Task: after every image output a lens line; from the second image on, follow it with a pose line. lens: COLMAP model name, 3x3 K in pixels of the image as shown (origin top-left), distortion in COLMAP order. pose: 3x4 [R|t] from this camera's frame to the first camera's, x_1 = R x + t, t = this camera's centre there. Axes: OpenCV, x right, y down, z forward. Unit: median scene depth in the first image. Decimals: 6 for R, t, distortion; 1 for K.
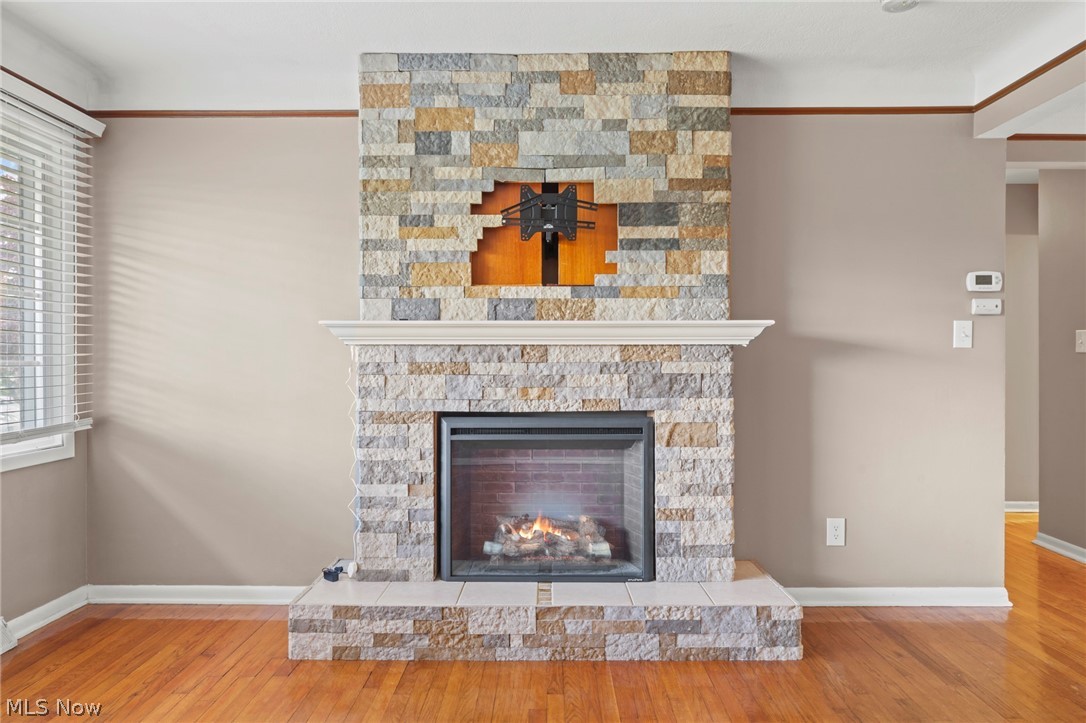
lens RADIAL K [[722.7, 0, 543.0], [0, 722.7, 361.5], [0, 0, 1]] dist [-0.000551, 0.001676]
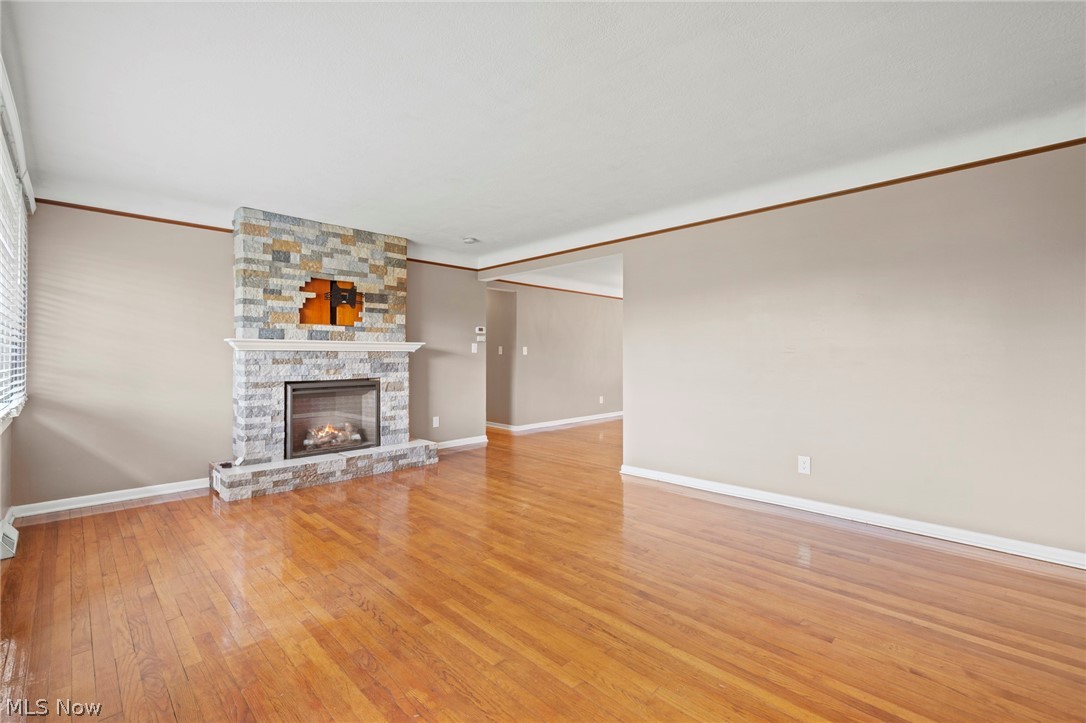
lens RADIAL K [[465.3, 0, 539.8], [0, 465.3, 359.9], [0, 0, 1]] dist [0.002069, 0.000169]
pose [[0.700757, -0.005612, 0.713378, -0.601635], [0.000185, 0.999970, 0.007685, -0.005778], [-0.713400, -0.005254, 0.700737, -0.515380]]
